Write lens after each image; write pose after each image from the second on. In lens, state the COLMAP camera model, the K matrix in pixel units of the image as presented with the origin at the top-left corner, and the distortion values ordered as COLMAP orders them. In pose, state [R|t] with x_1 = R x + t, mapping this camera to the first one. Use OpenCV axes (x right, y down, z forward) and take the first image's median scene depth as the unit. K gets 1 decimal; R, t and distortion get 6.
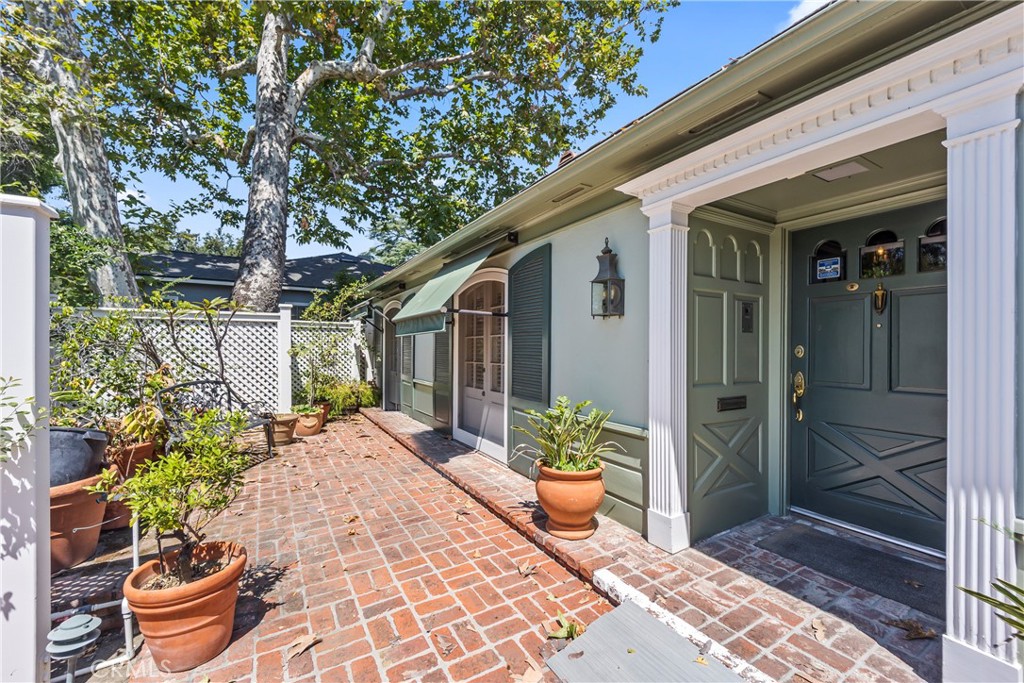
lens RADIAL K [[408.9, 0, 507.1], [0, 408.9, 347.9], [0, 0, 1]] dist [-0.001312, -0.000482]
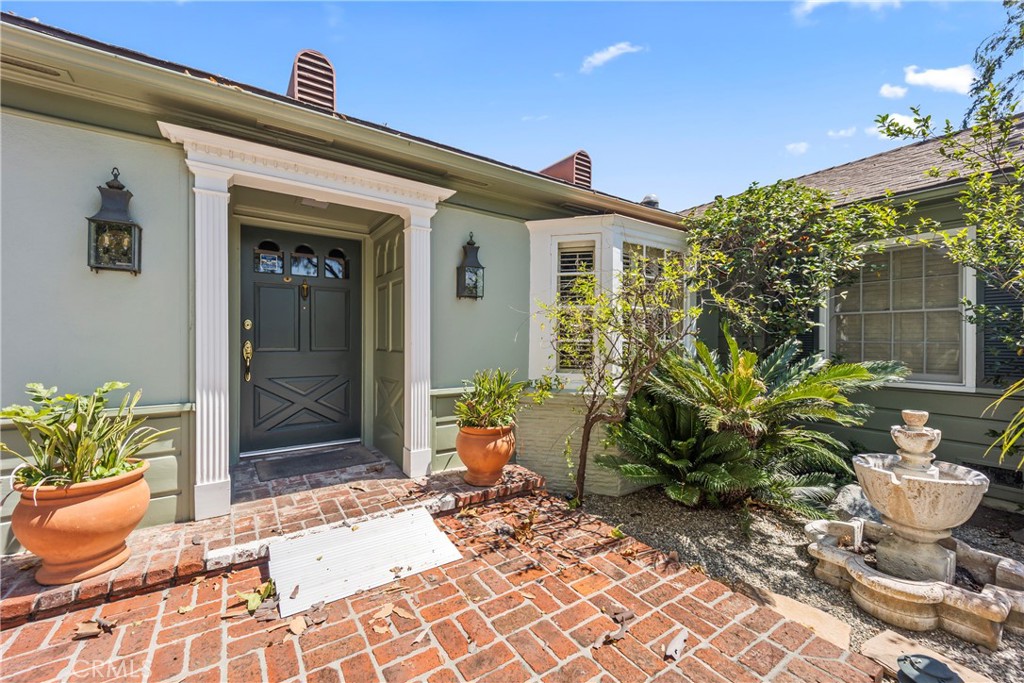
lens RADIAL K [[407.7, 0, 512.0], [0, 407.7, 341.5], [0, 0, 1]] dist [-0.000205, 0.000000]
pose [[-0.068302, -0.013062, 0.997579, -0.737634], [-0.006431, 0.999899, 0.012652, 0.052008], [-0.997644, -0.005551, -0.068379, 0.391109]]
